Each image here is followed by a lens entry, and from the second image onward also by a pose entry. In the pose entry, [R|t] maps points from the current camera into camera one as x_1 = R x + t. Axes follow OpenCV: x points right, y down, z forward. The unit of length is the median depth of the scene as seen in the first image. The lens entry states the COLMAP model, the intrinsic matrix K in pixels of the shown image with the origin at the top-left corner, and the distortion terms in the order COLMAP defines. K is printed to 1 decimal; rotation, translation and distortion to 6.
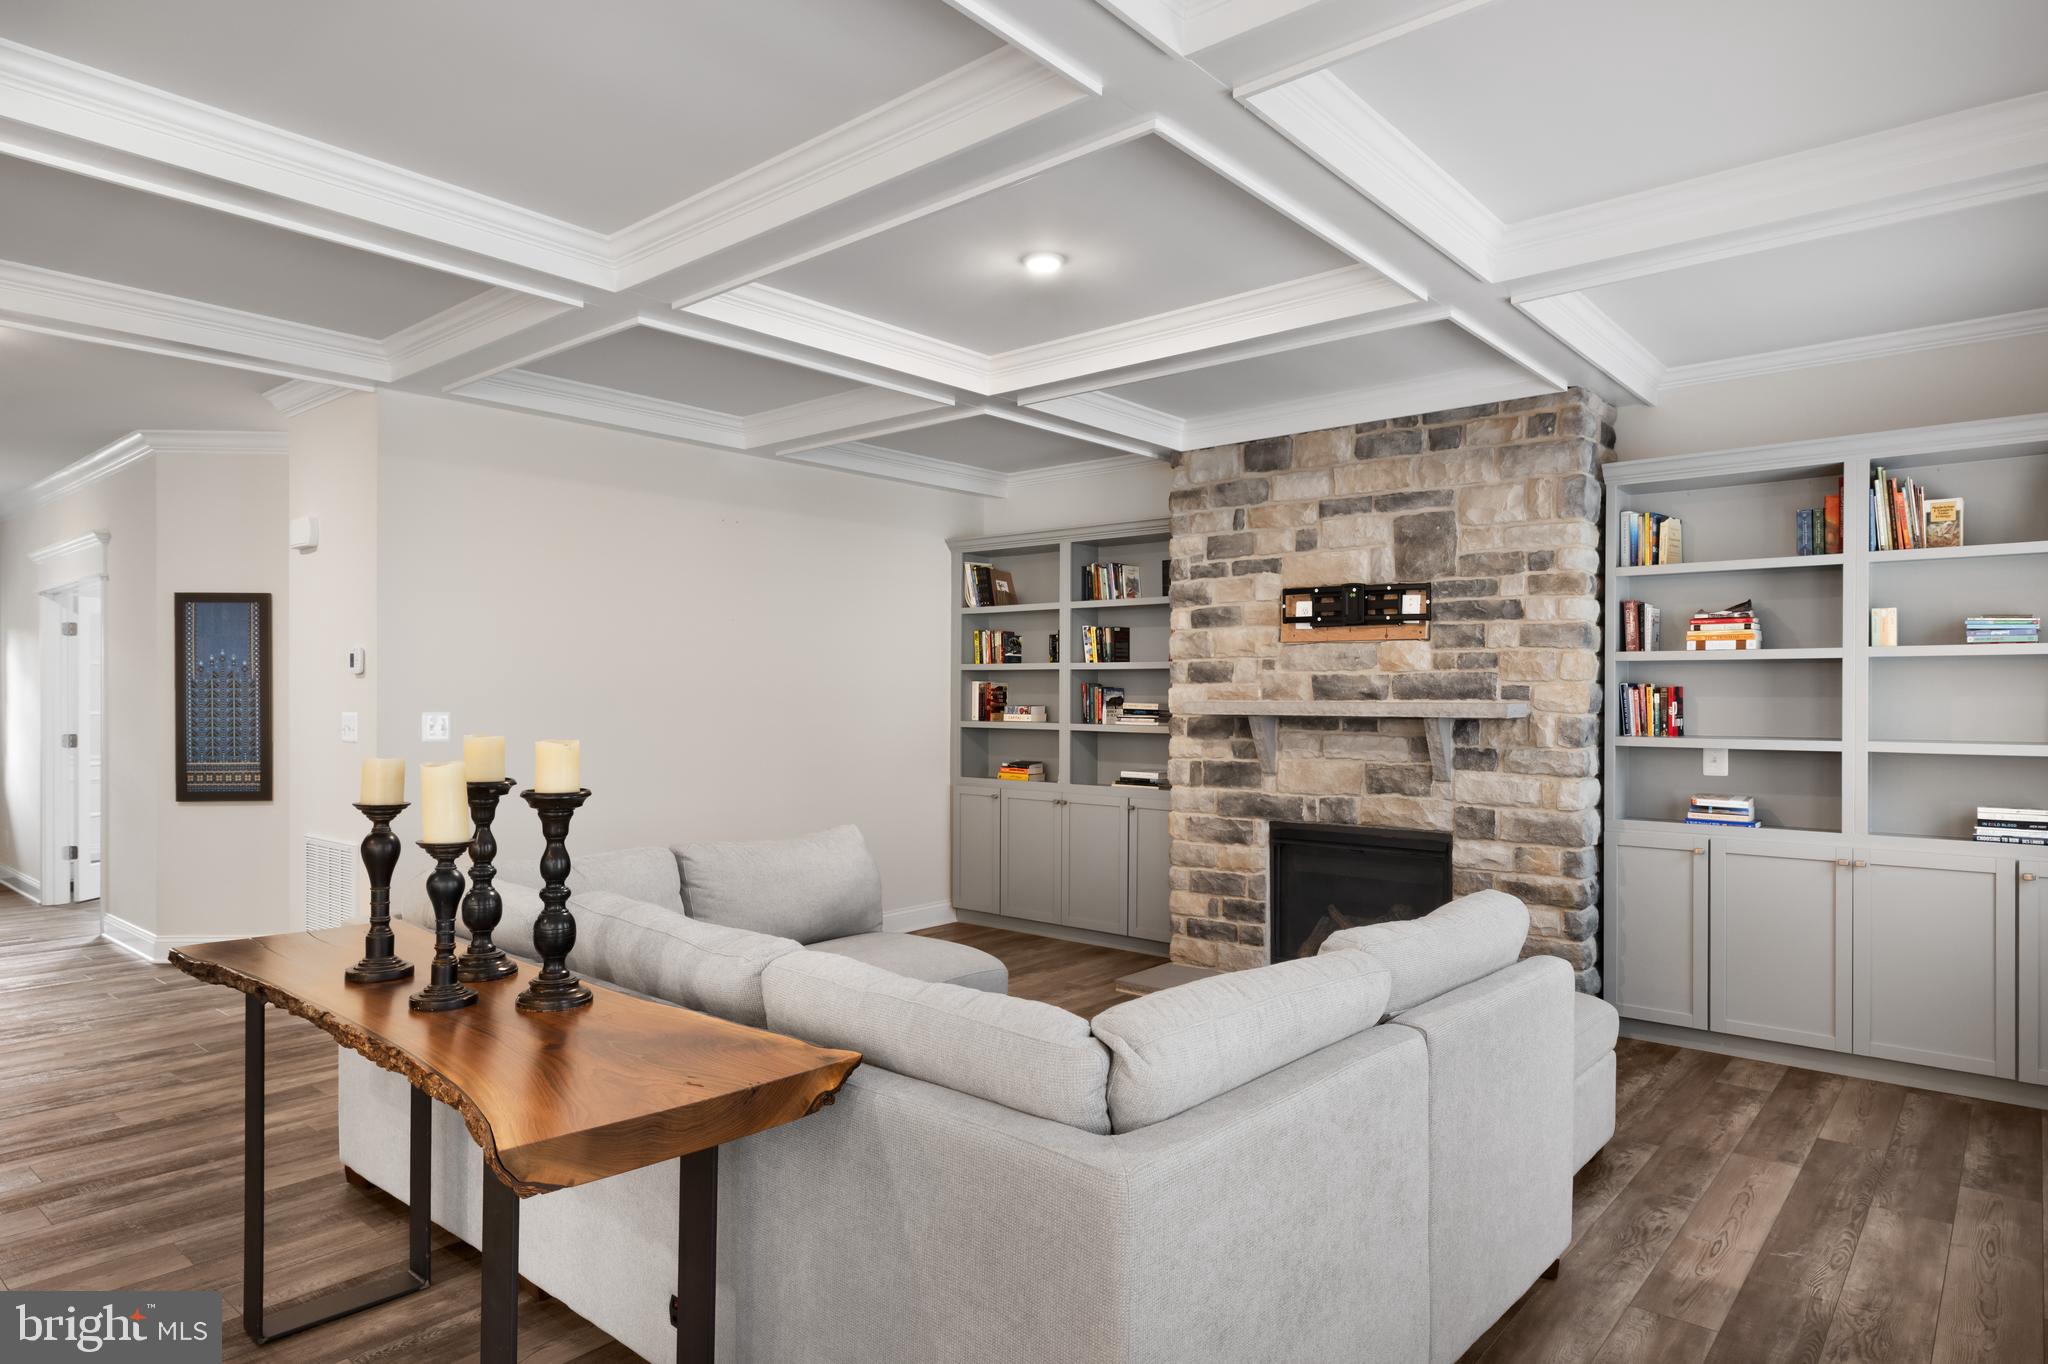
lens RADIAL K [[1183.6, 0, 1028.3], [0, 1183.6, 700.7], [0, 0, 1]] dist [-0.002056, 0.001285]
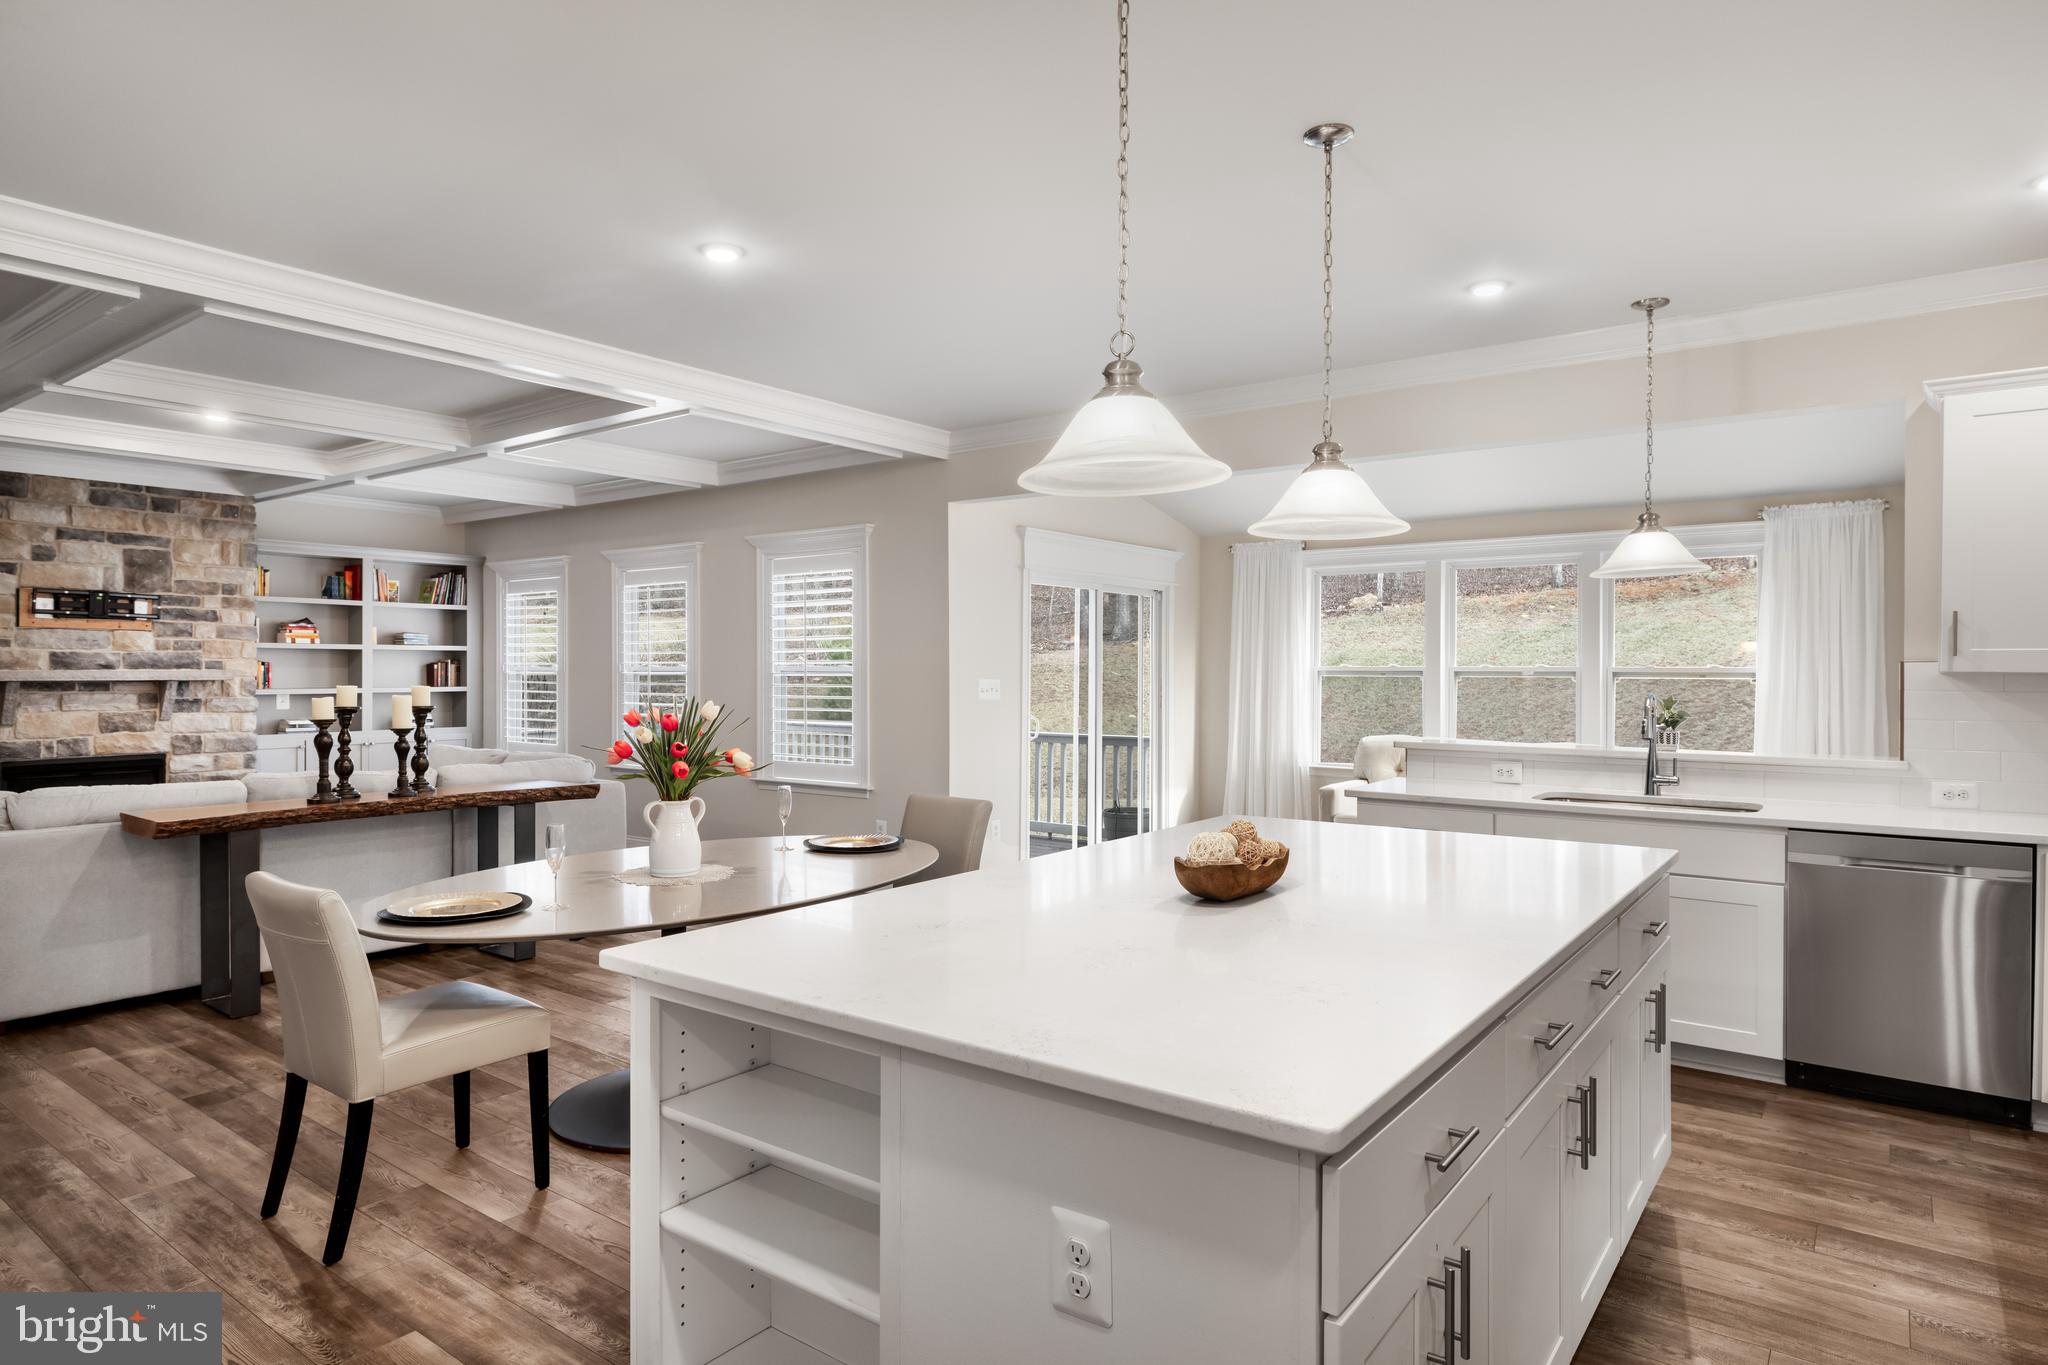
lens RADIAL K [[1183.6, 0, 1009.2], [0, 1183.6, 668.8], [0, 0, 1]] dist [-0.002056, 0.001285]
pose [[-0.055150, -0.001469, 0.998477, -1.297290], [0.002605, 0.999995, 0.001615, -0.001170], [-0.998475, 0.002690, -0.055146, -0.047736]]
